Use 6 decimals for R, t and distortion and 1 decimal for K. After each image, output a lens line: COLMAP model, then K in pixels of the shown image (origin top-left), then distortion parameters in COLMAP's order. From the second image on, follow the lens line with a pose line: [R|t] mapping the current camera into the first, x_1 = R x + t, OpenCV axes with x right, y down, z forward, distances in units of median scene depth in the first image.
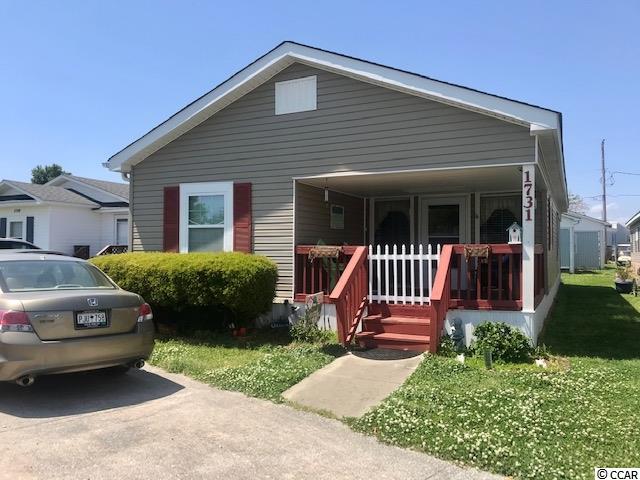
lens RADIAL K [[524.7, 0, 321.6], [0, 524.7, 240.8], [0, 0, 1]] dist [0.034987, -0.038233]
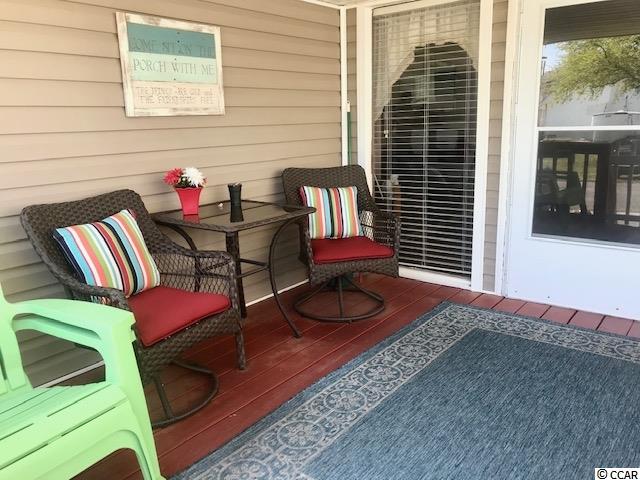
lens RADIAL K [[524.7, 0, 324.3], [0, 524.7, 237.2], [0, 0, 1]] dist [0.034987, -0.038233]
pose [[0.978776, 0.013702, -0.204472, 0.210198], [0.034846, 0.972106, 0.231941, -0.029007], [0.201947, -0.234143, 0.950997, 0.984726]]
